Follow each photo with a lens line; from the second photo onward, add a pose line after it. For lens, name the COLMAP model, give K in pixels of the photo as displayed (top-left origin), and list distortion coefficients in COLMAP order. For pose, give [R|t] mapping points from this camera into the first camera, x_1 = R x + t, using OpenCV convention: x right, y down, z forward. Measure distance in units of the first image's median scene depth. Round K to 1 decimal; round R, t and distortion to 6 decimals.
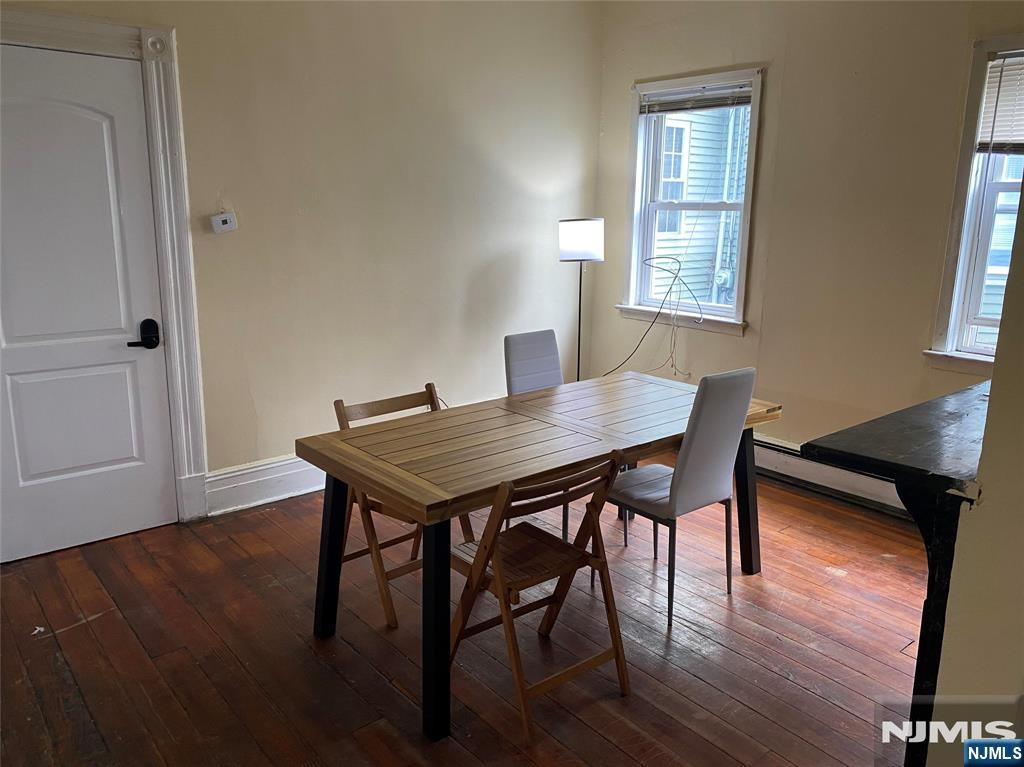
lens RADIAL K [[773.4, 0, 511.7], [0, 773.4, 379.3], [0, 0, 1]] dist [0.084272, -0.085327]
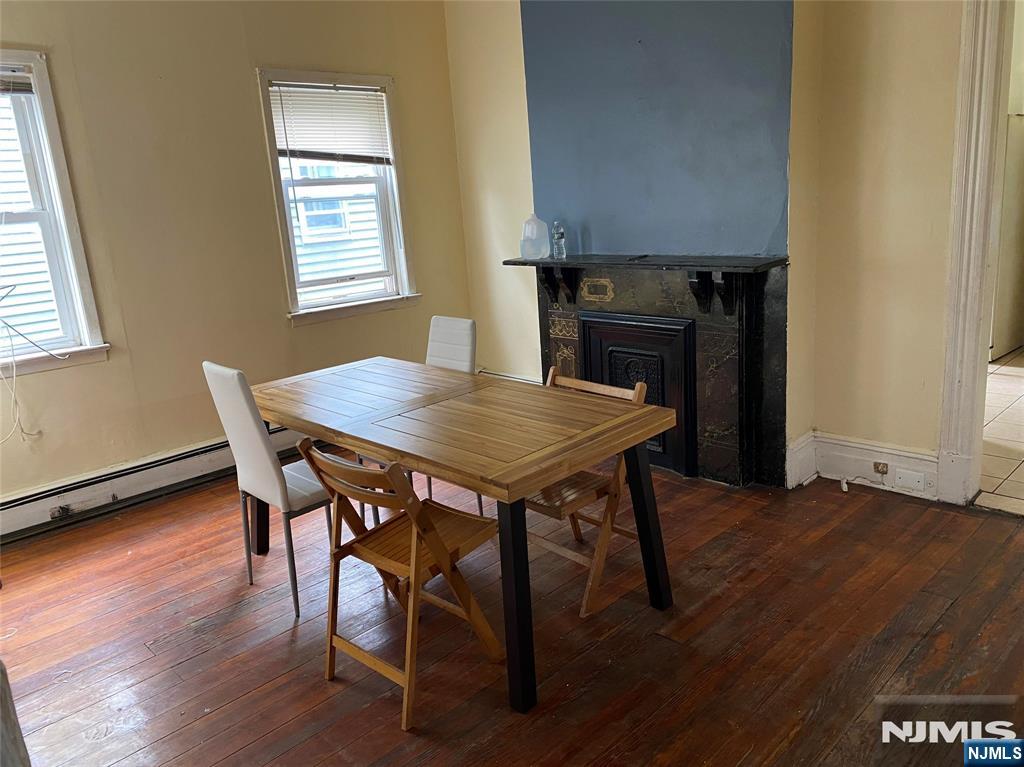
lens RADIAL K [[773.4, 0, 511.7], [0, 773.4, 379.3], [0, 0, 1]] dist [0.084272, -0.085327]
pose [[-0.093305, -0.236977, 0.967024, -0.656213], [0.291637, 0.922156, 0.254120, -0.137528], [-0.951968, 0.305730, -0.016931, 0.640142]]
